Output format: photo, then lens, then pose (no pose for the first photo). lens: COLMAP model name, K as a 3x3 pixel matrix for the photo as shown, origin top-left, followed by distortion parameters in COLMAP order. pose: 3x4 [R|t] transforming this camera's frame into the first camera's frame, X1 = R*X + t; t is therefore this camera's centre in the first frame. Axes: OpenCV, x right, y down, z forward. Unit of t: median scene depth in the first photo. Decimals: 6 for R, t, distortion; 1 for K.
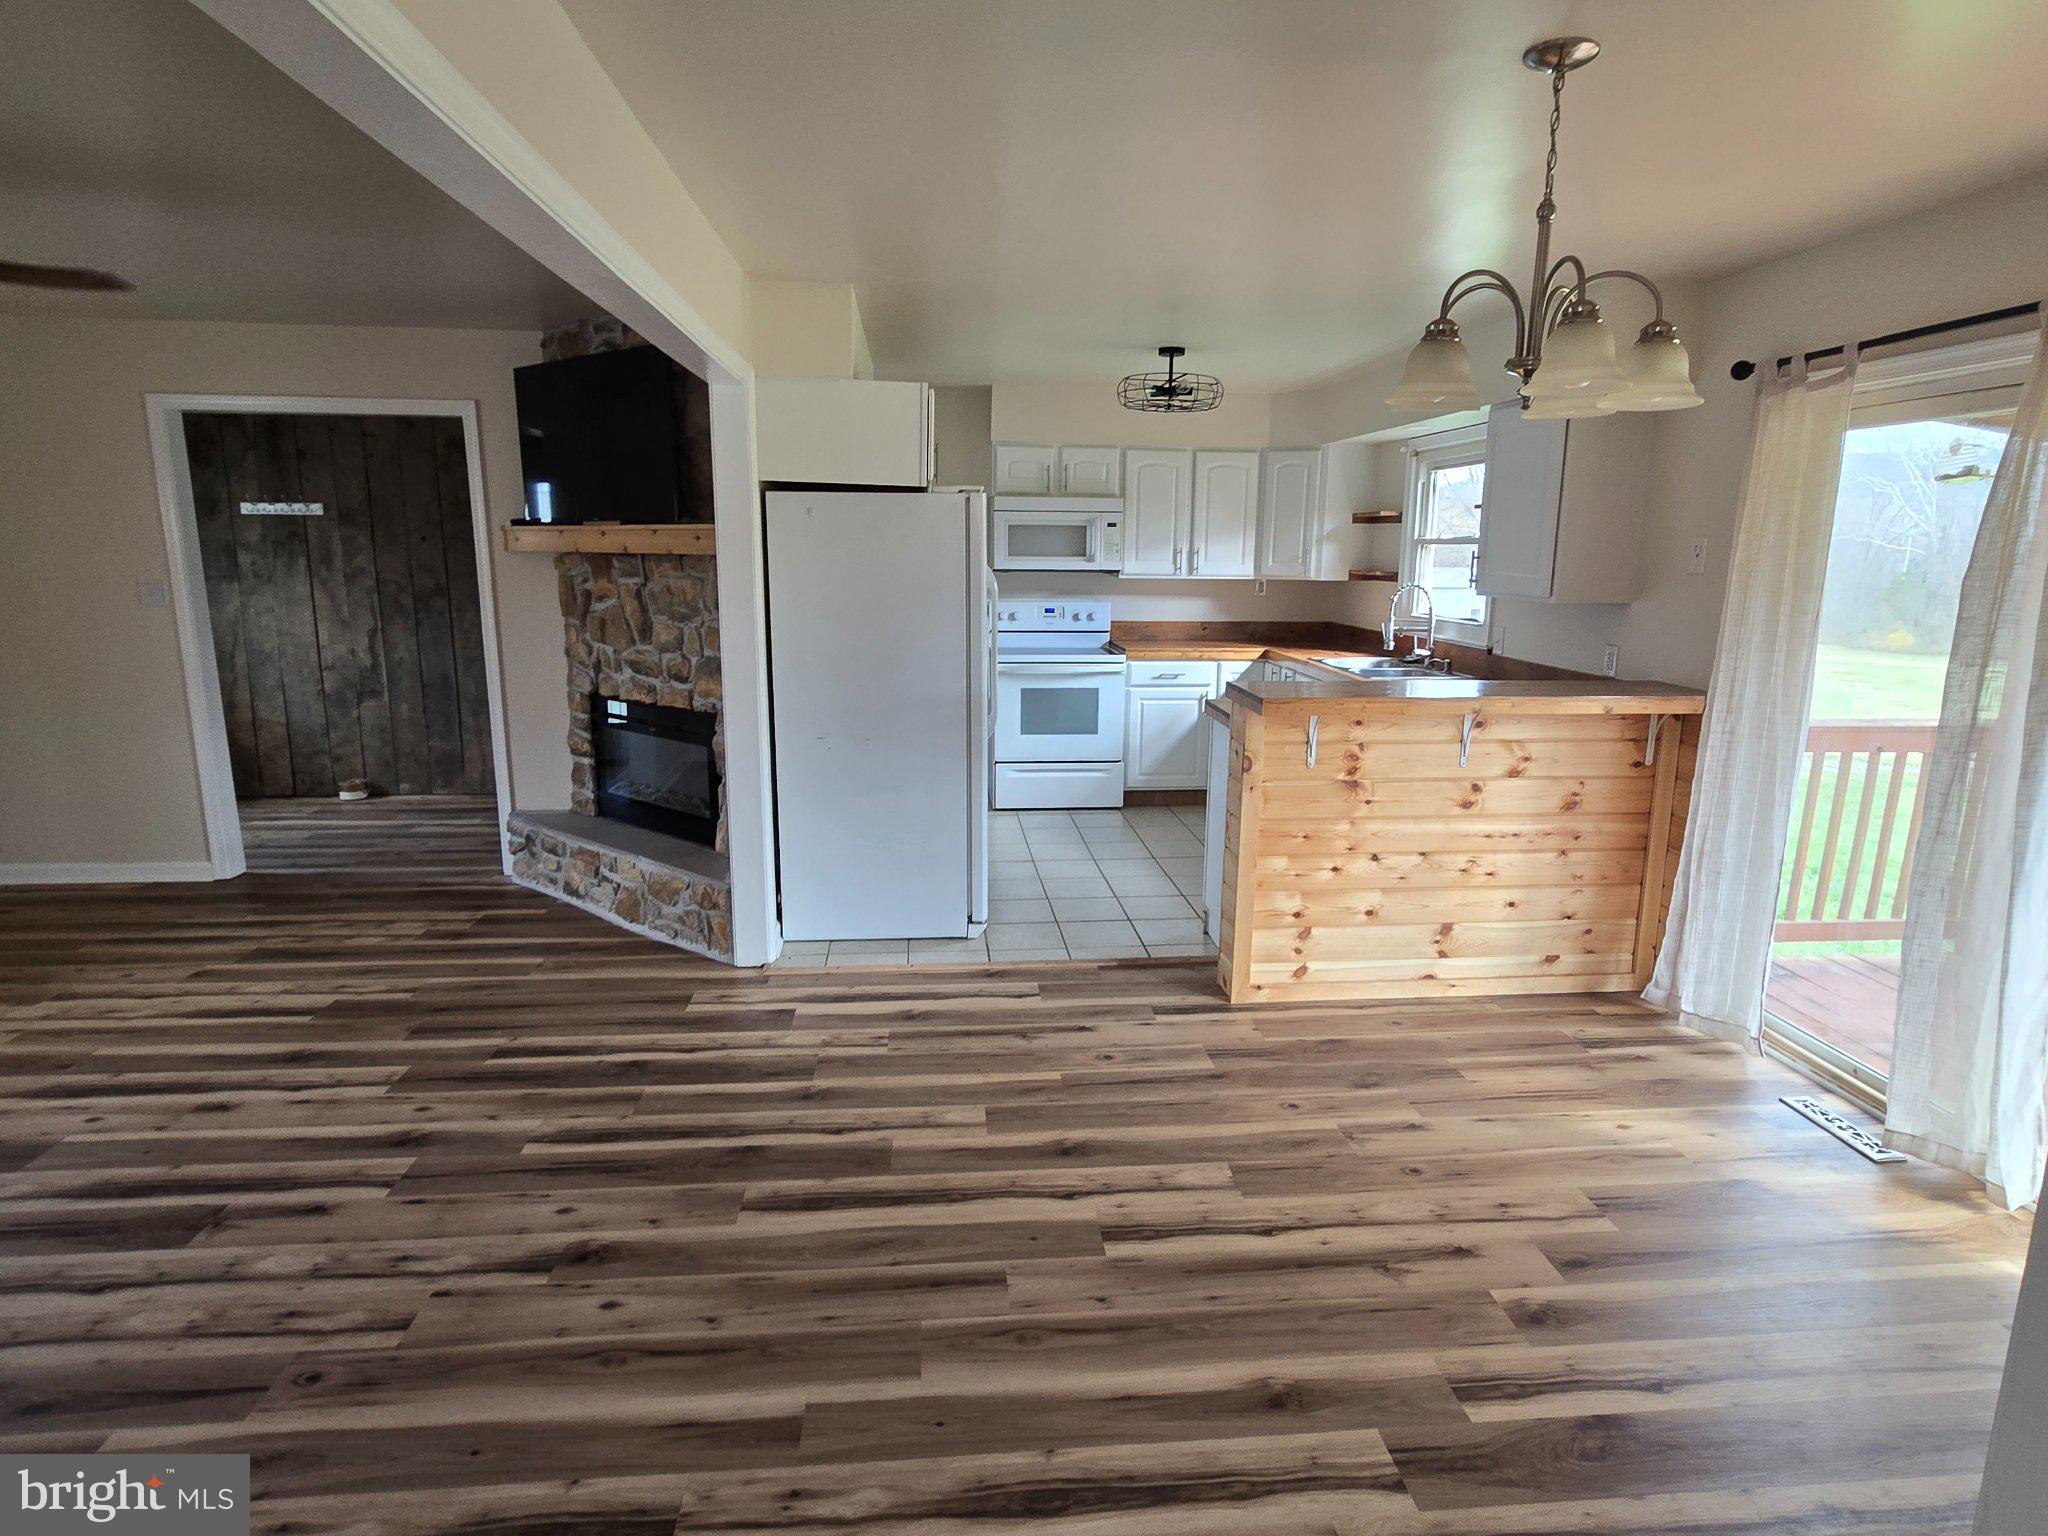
lens RADIAL K [[1115.4, 0, 1033.4], [0, 1115.4, 771.7], [0, 0, 1]] dist [-0.002912, 0.001824]
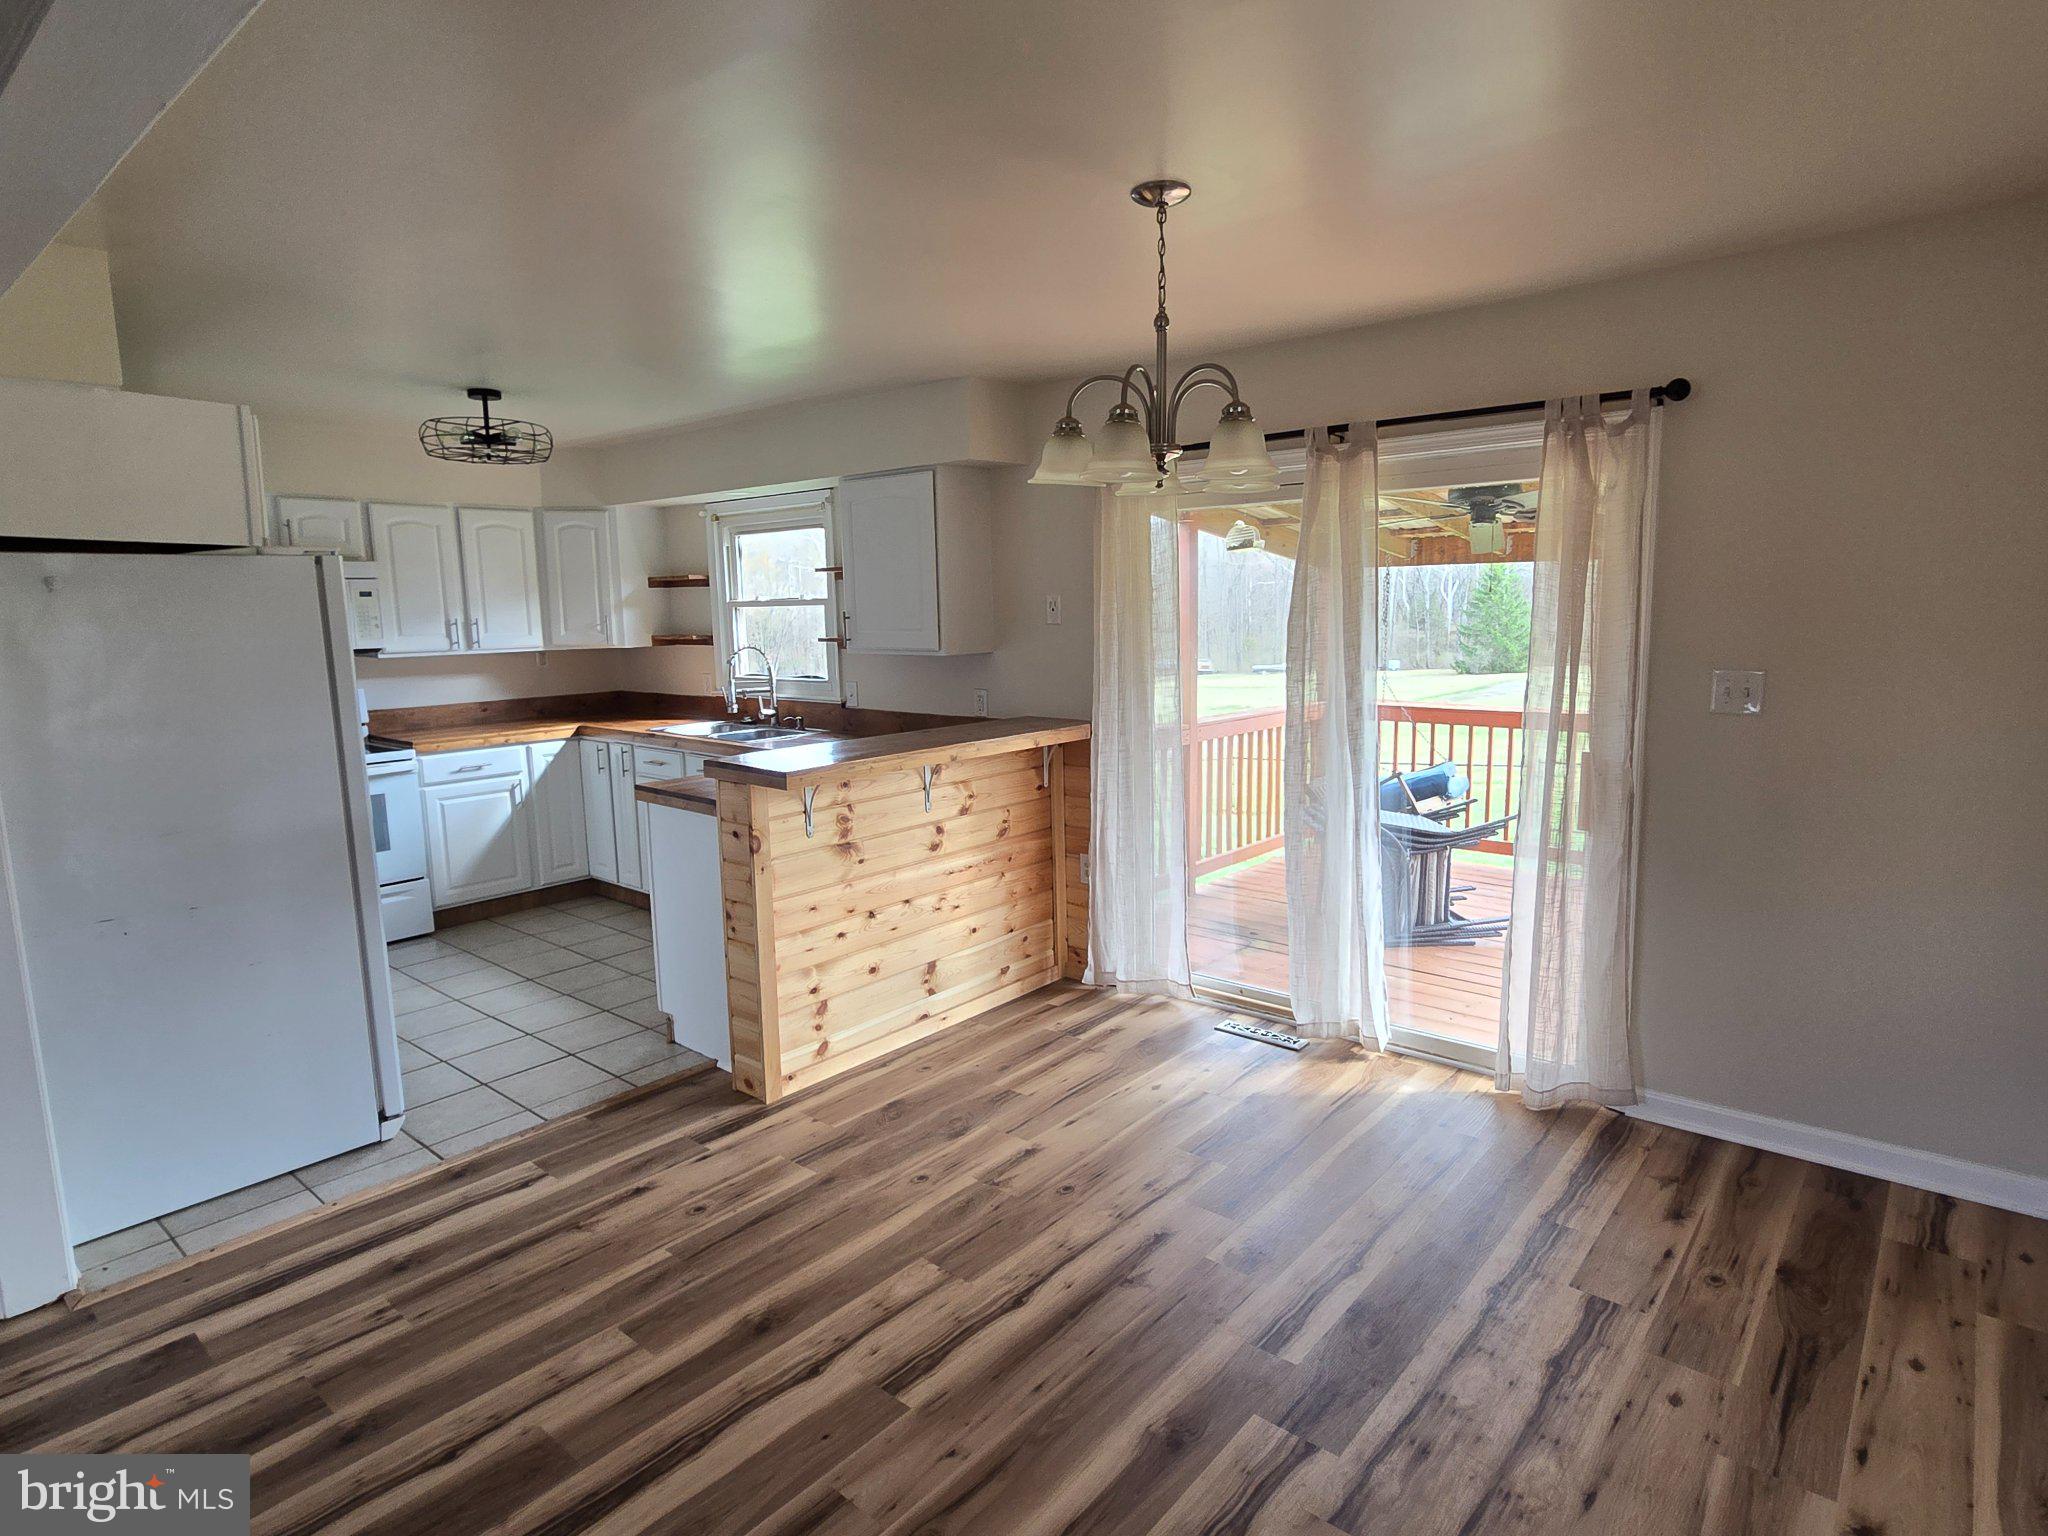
lens RADIAL K [[1111.2, 0, 1036.2], [0, 1111.2, 769.4], [0, 0, 1]] dist [-0.004194, 0.001270]
pose [[0.712364, -0.126151, 0.690379, -0.232235], [0.164345, 0.986345, 0.010653, -0.033818], [-0.682296, 0.105872, 0.723369, 0.137037]]
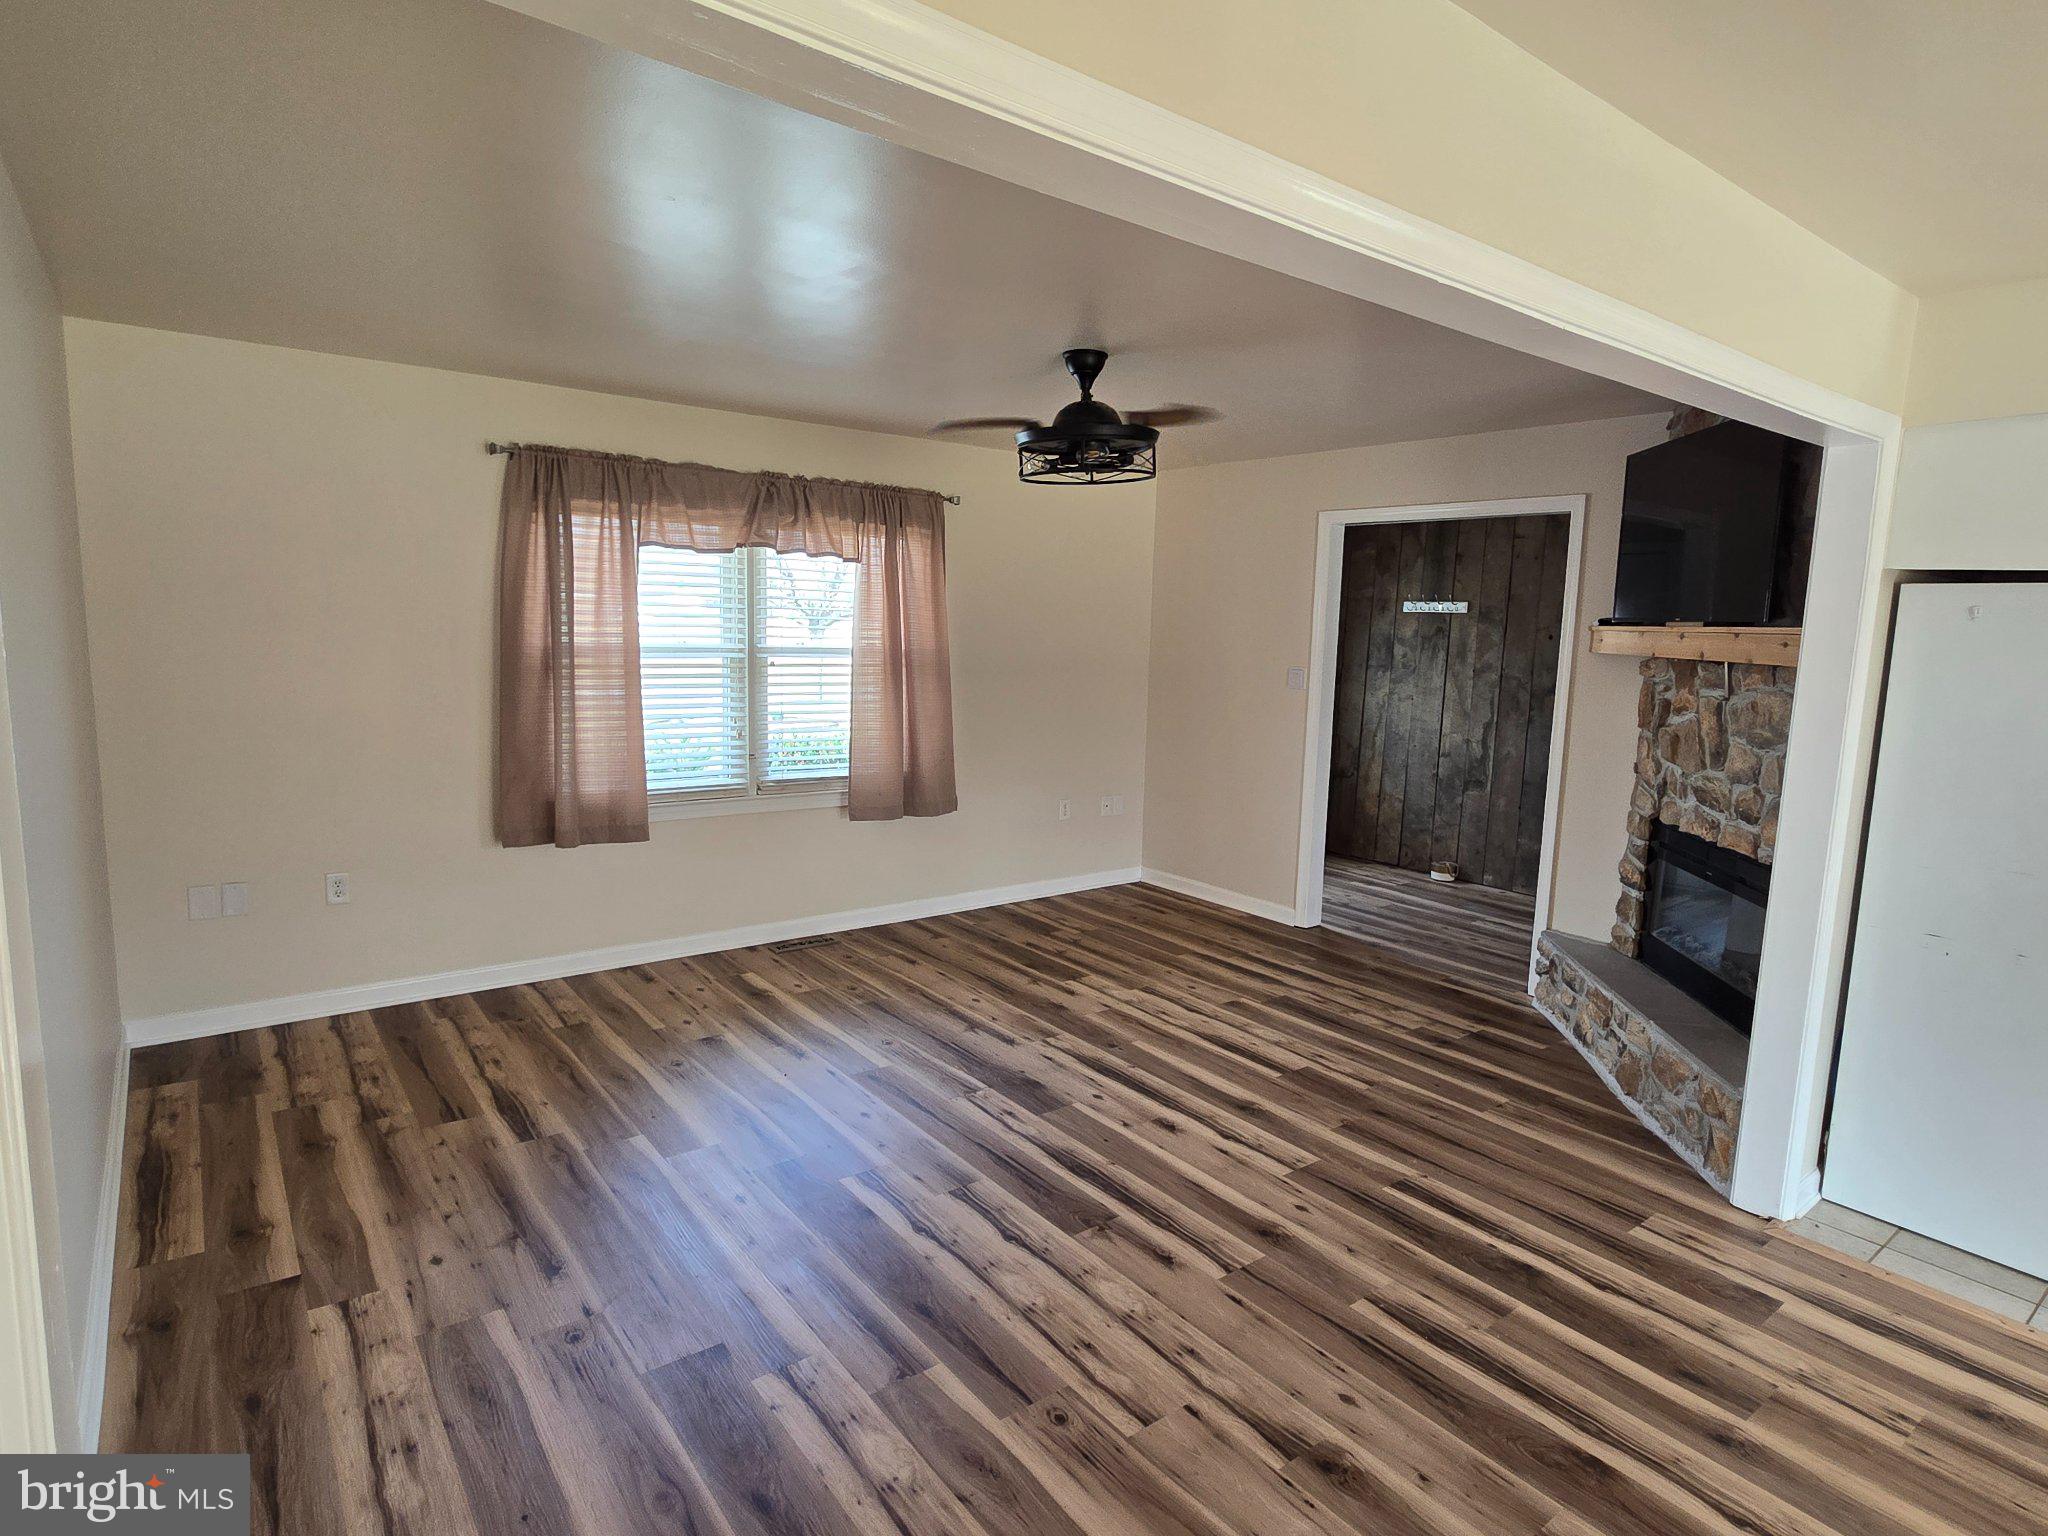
lens RADIAL K [[1111.2, 0, 1036.2], [0, 1111.2, 769.4], [0, 0, 1]] dist [-0.004194, 0.001270]
pose [[0.535125, 0.120948, -0.836070, 0.069869], [-0.192545, 0.981110, 0.018691, -0.035712], [0.822537, 0.150979, 0.548304, 0.149617]]
